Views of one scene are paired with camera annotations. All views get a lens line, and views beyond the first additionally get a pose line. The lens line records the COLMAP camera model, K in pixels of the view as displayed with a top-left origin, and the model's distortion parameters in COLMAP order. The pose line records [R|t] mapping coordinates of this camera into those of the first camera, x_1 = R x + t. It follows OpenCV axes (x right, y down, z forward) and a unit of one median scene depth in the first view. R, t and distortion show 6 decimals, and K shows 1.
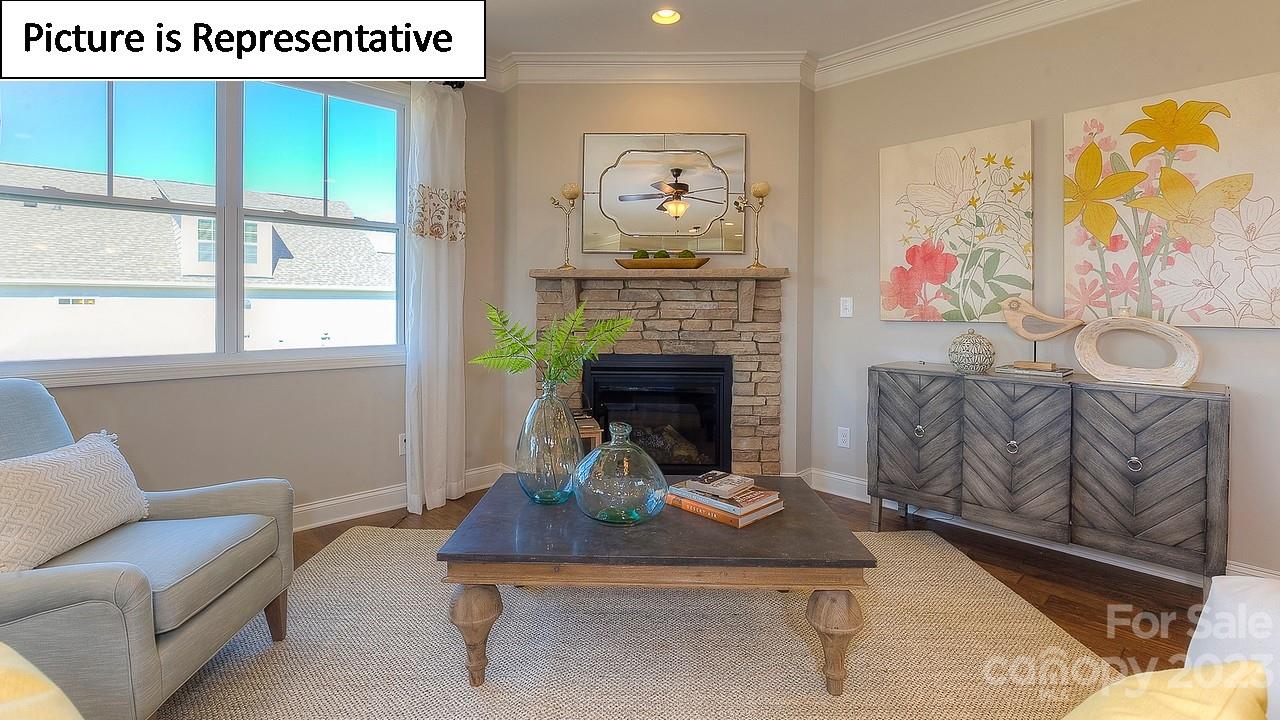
lens RADIAL K [[594.4, 0, 642.1], [0, 594.4, 323.1], [0, 0, 1]] dist [-0.003046, -0.000291]
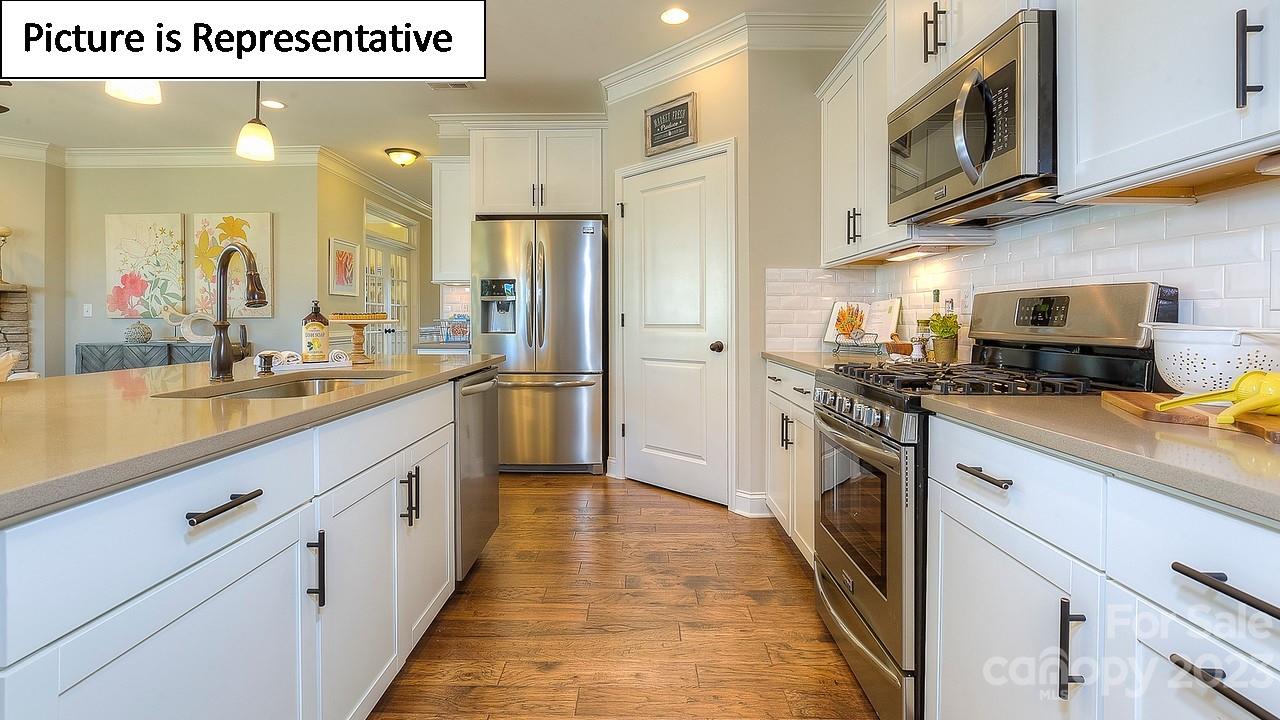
lens RADIAL K [[594.4, 0, 642.1], [0, 594.4, 323.1], [0, 0, 1]] dist [-0.003046, -0.000291]
pose [[0.715343, -0.011889, 0.698673, 0.353456], [0.025406, 0.999637, -0.009002, 0.069610], [-0.698312, 0.024190, 0.715385, -1.371584]]
